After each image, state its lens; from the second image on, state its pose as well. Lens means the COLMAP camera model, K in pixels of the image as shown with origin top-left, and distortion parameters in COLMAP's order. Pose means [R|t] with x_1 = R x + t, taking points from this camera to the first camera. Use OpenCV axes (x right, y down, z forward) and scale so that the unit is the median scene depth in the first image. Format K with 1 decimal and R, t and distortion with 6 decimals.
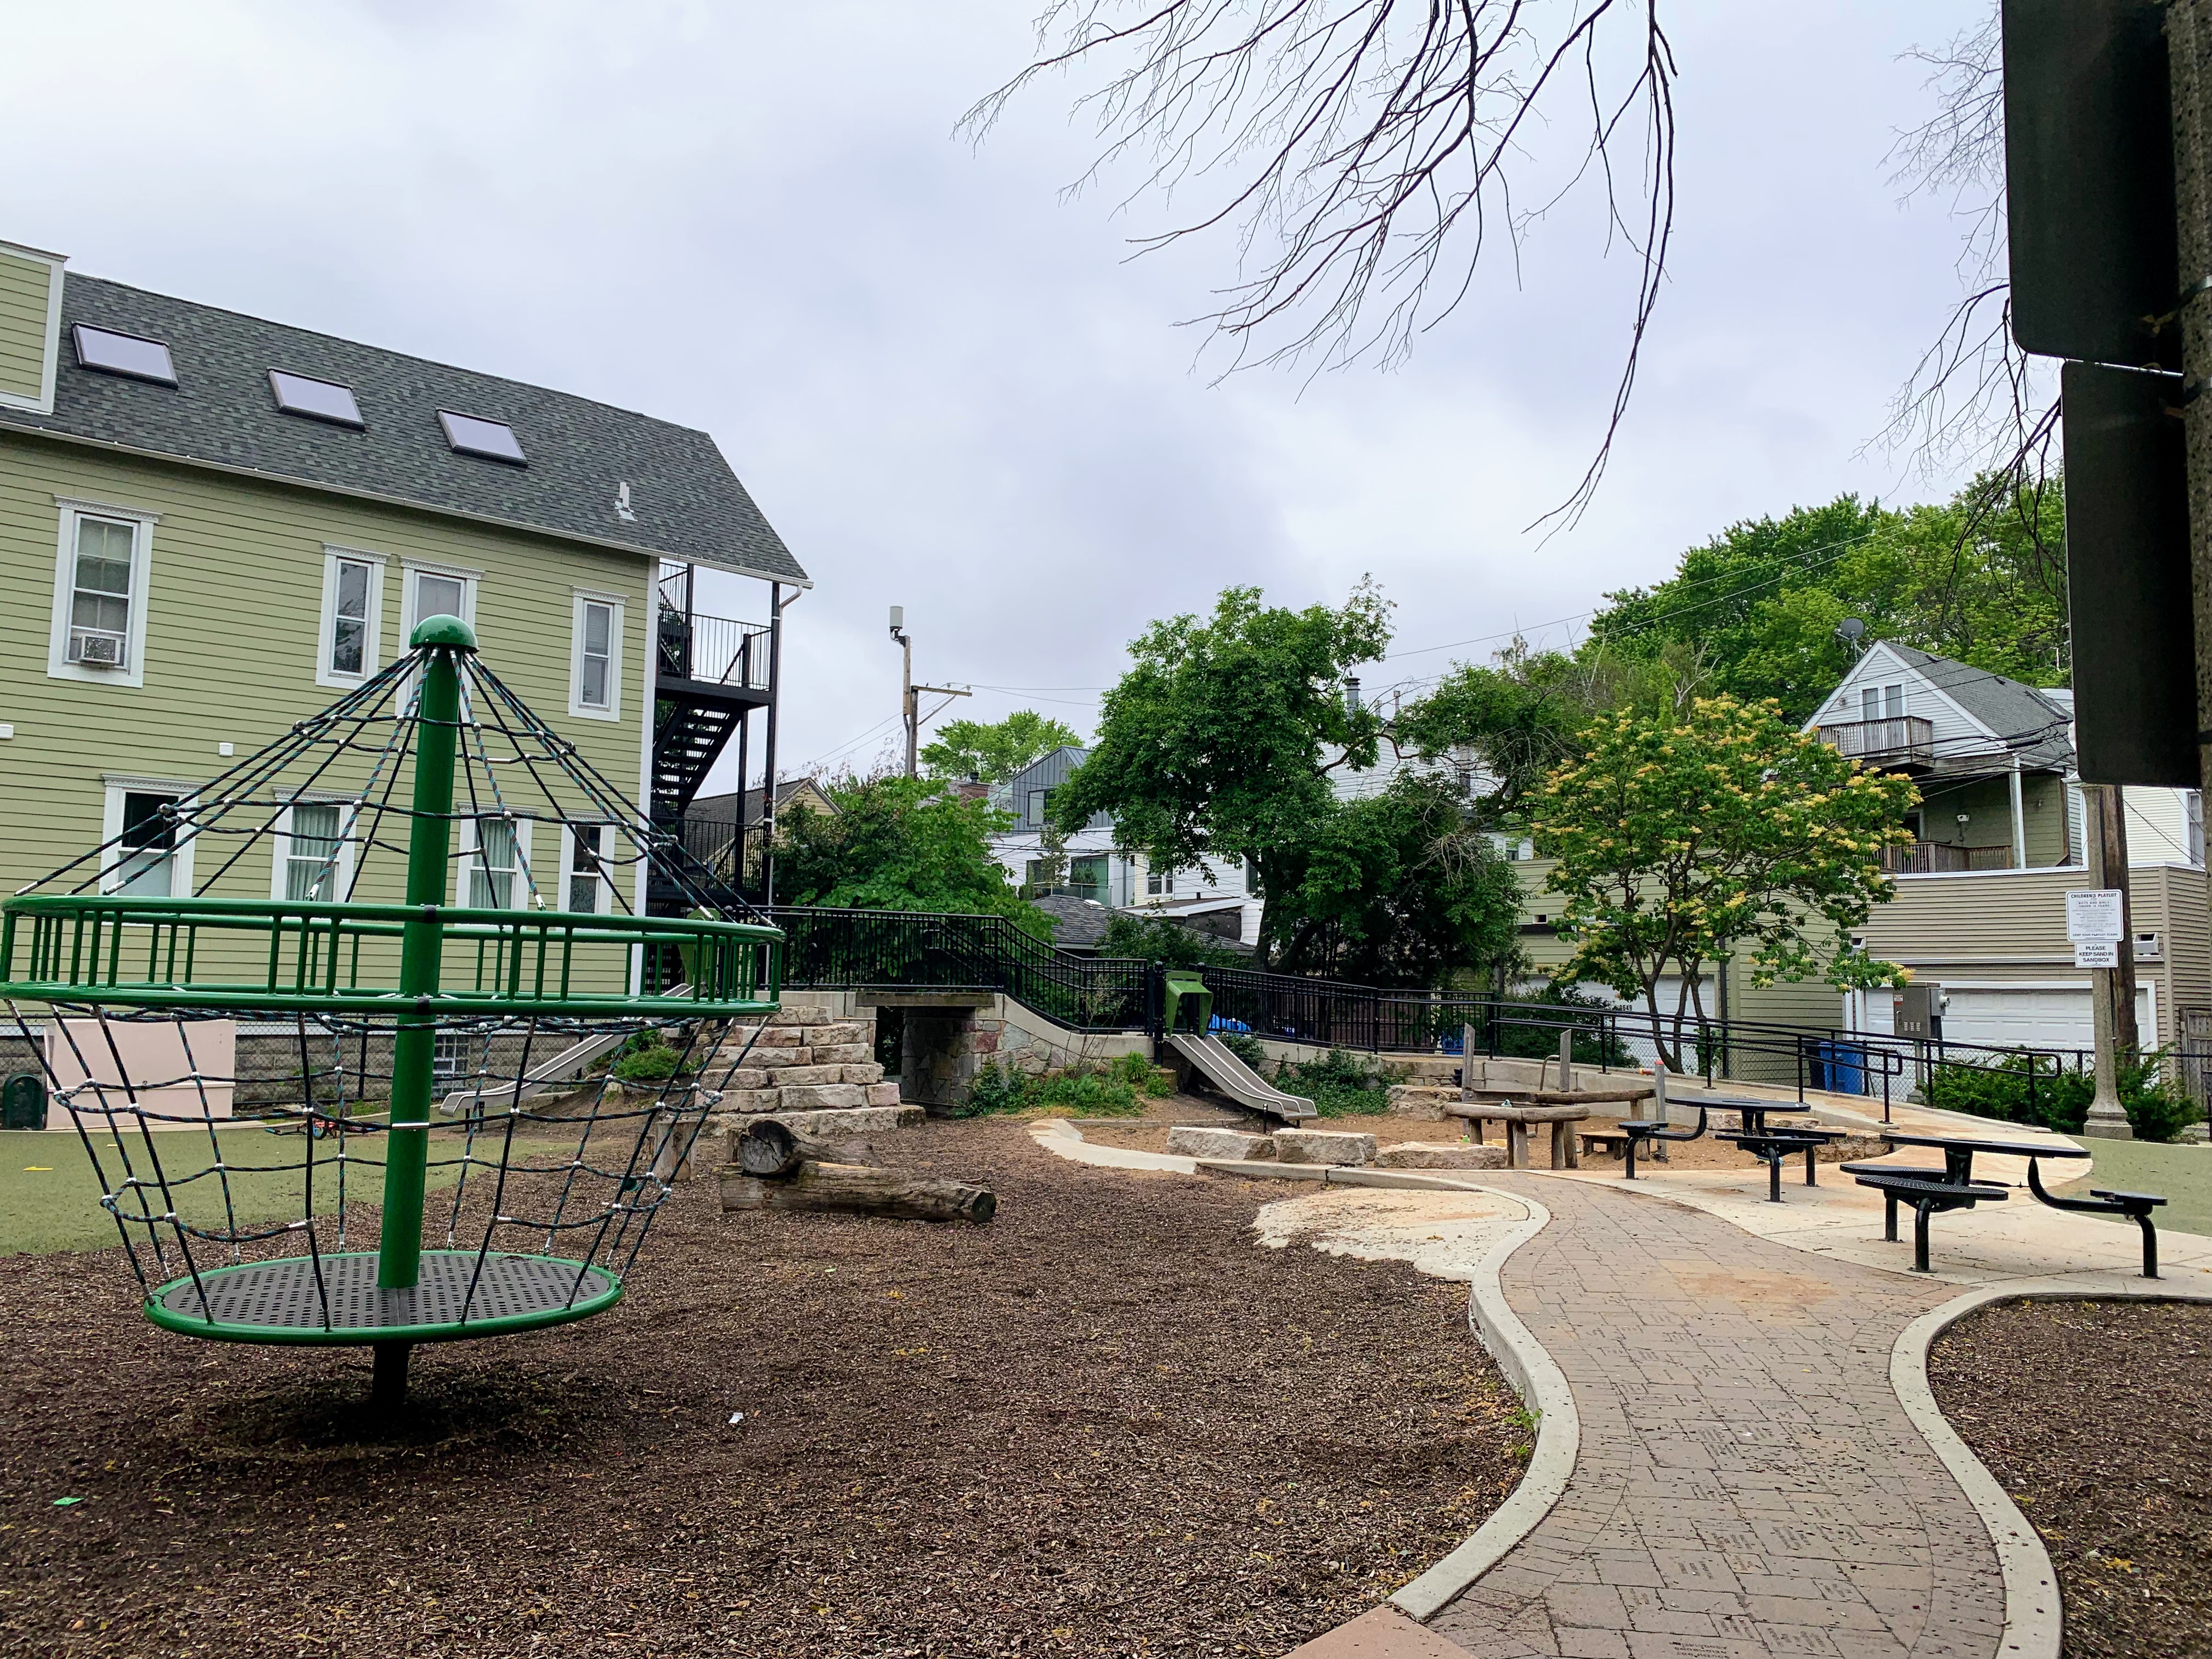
lens RADIAL K [[1704.0, 0, 1106.2], [0, 1704.0, 816.0], [0, 0, 1]] dist [0.156589, -0.475559]
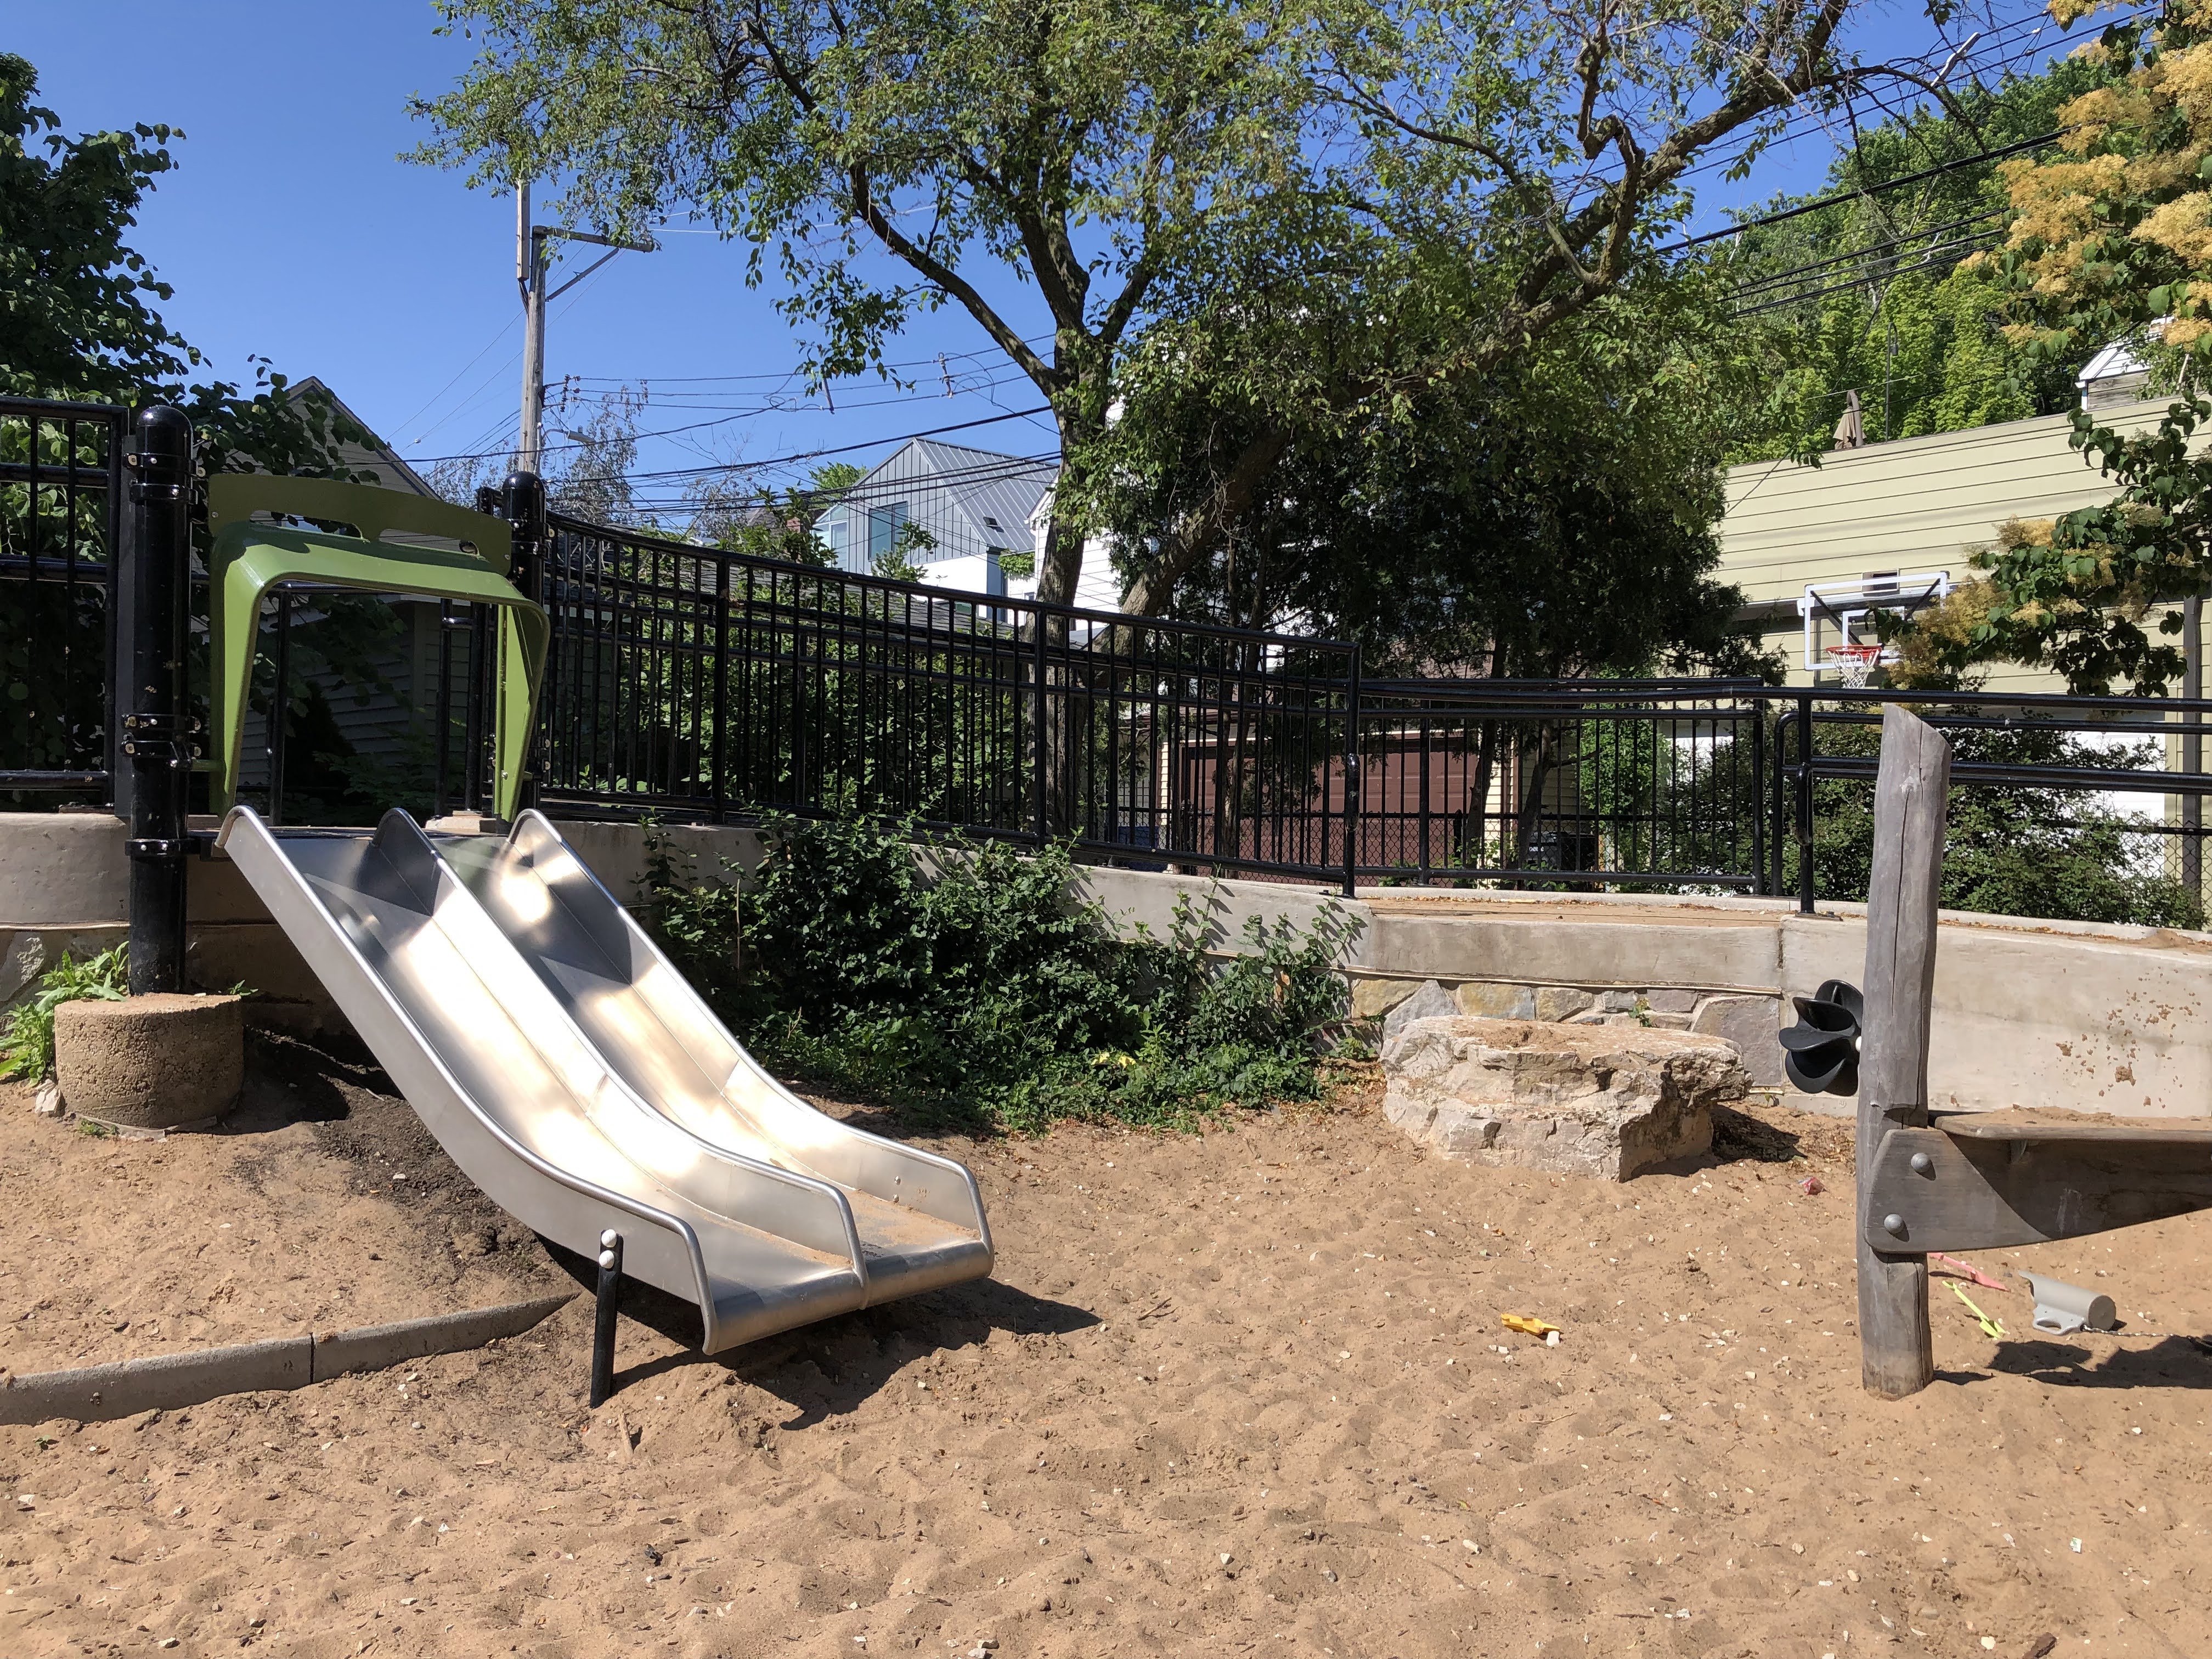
lens RADIAL K [[1807.4, 0, 1097.2], [0, 1807.4, 827.3], [0, 0, 1]] dist [-0.007348, -0.005564]
pose [[0.999934, -0.011471, 0.000713, 0.118262], [0.011320, 0.993679, 0.111683, 0.096658], [-0.001989, -0.111668, 0.993744, 0.716085]]
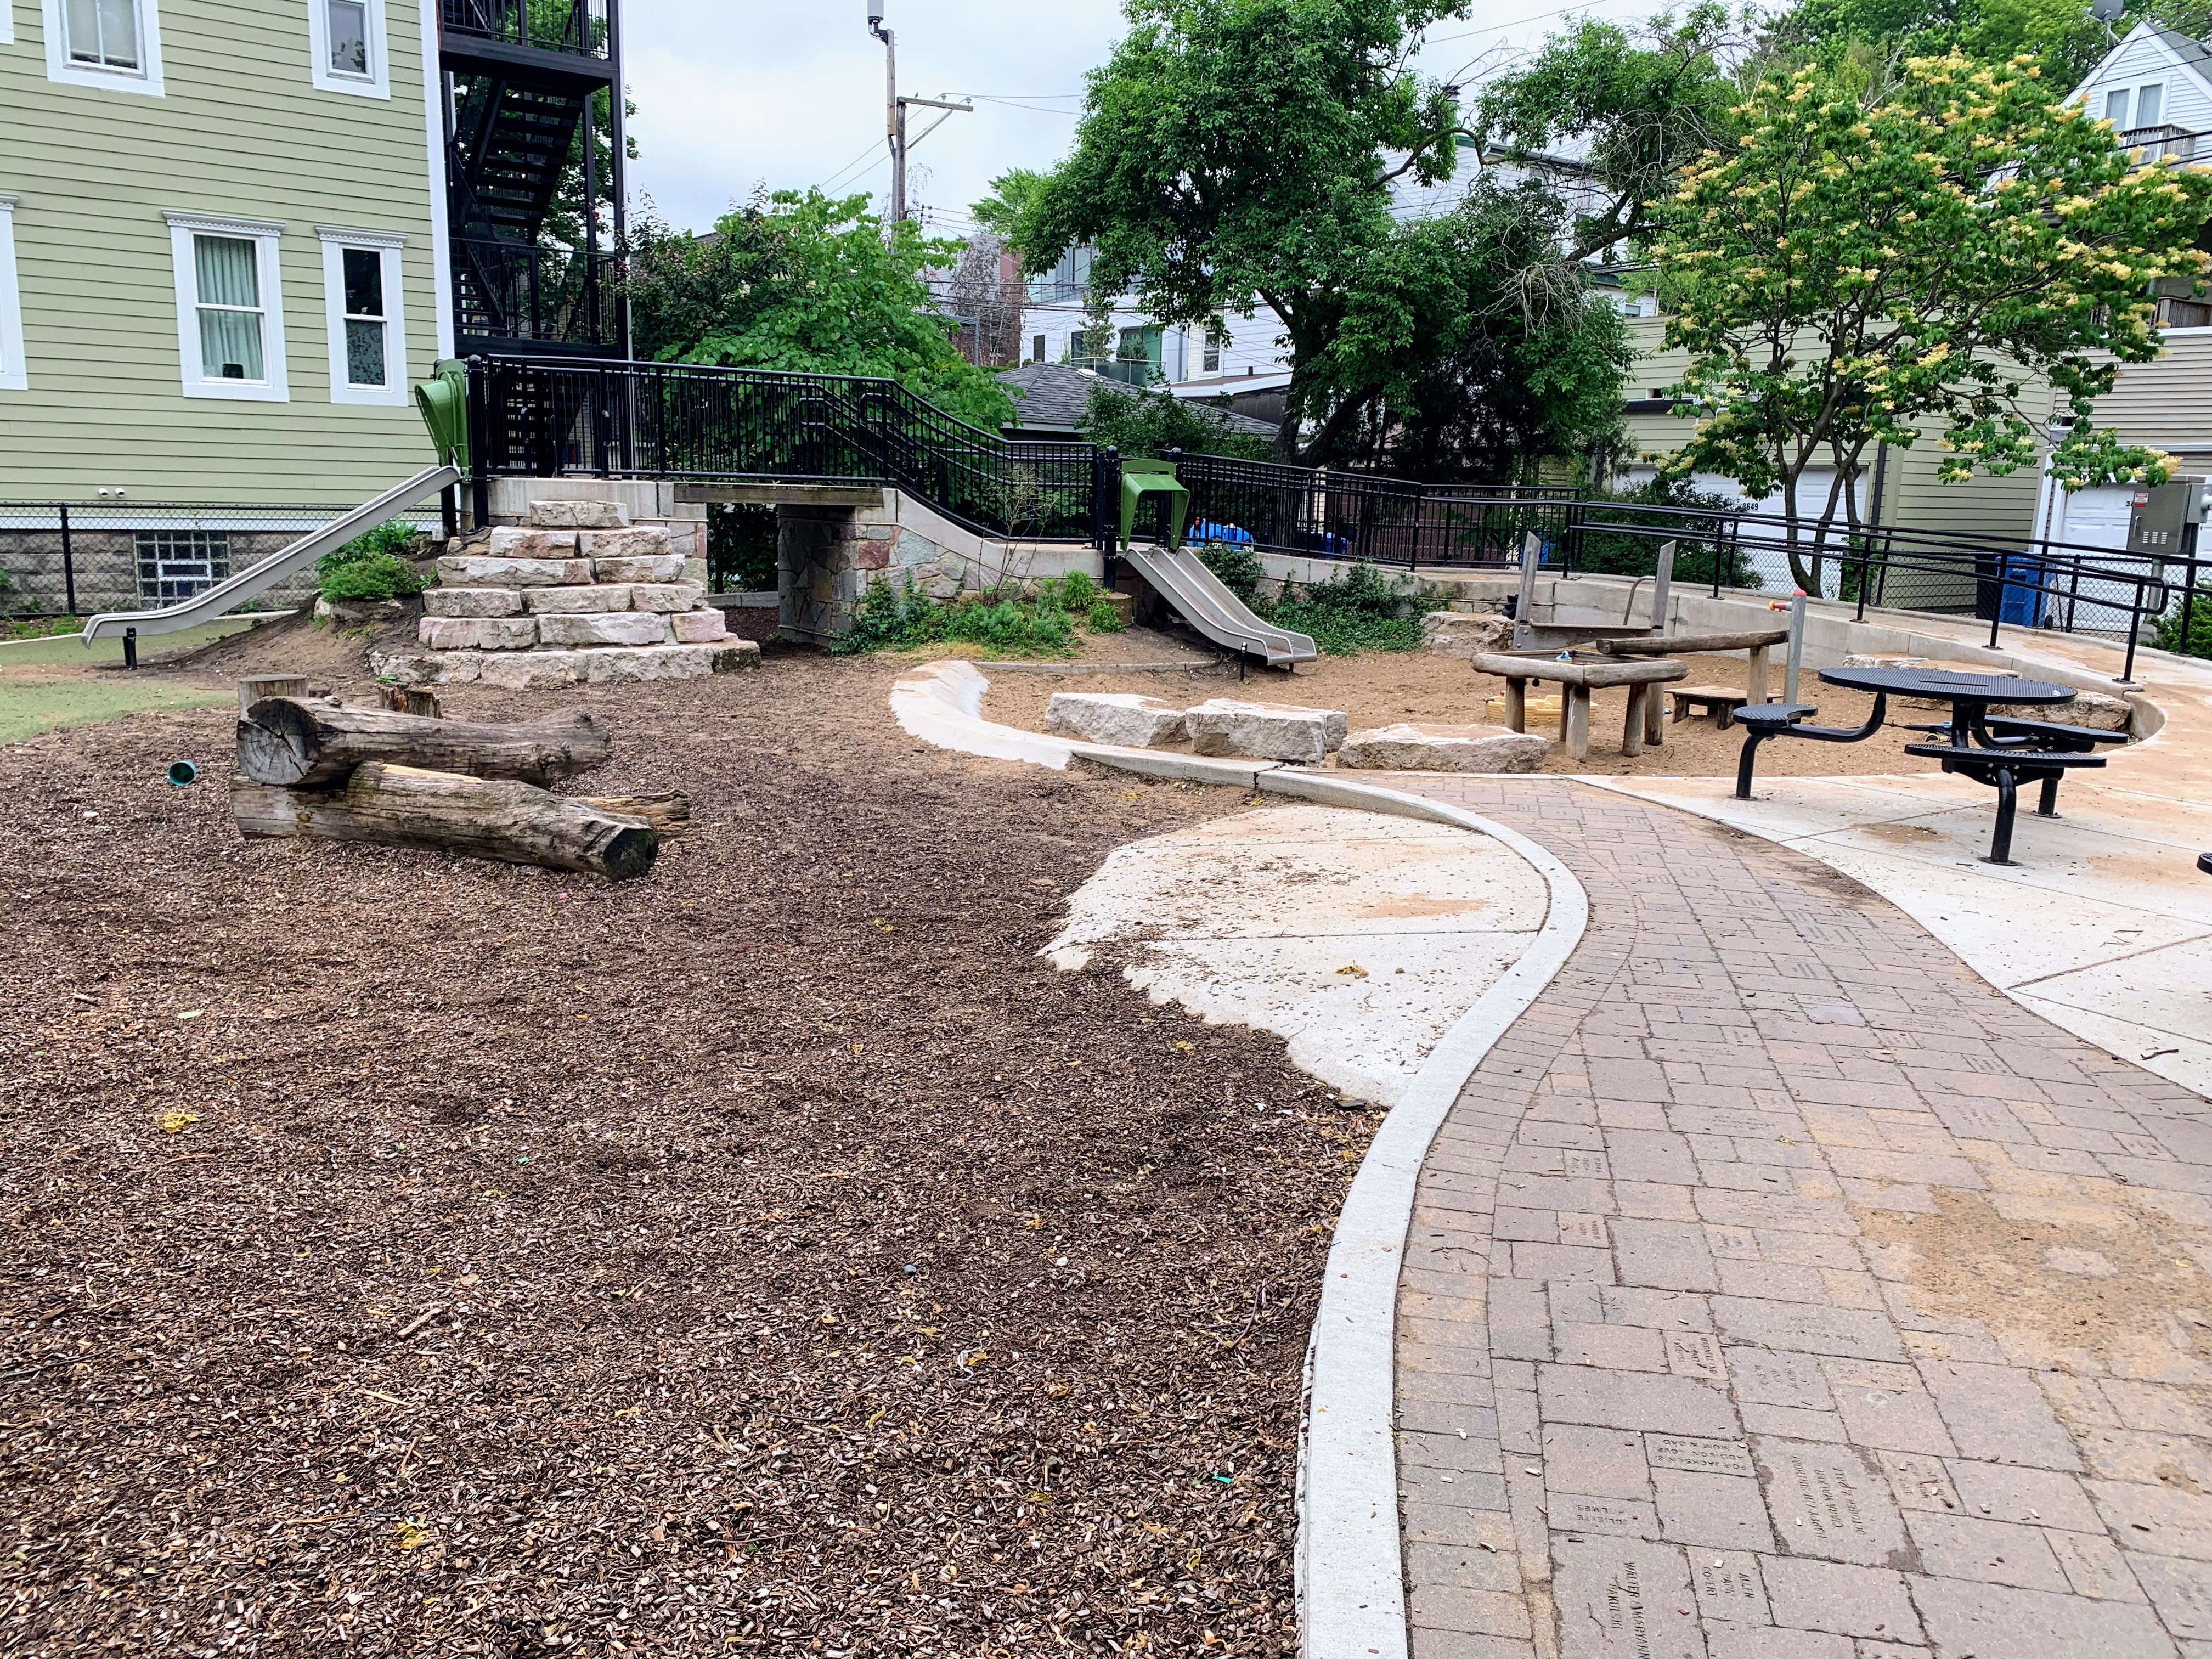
lens RADIAL K [[1707.7, 0, 1099.5], [0, 1707.7, 825.8], [0, 0, 1]] dist [0.022158, -0.012213]
pose [[0.998050, 0.020030, -0.059121, 0.065148], [-0.001635, 0.955184, 0.296008, 0.022986], [0.062401, -0.295335, 0.953354, 0.234464]]
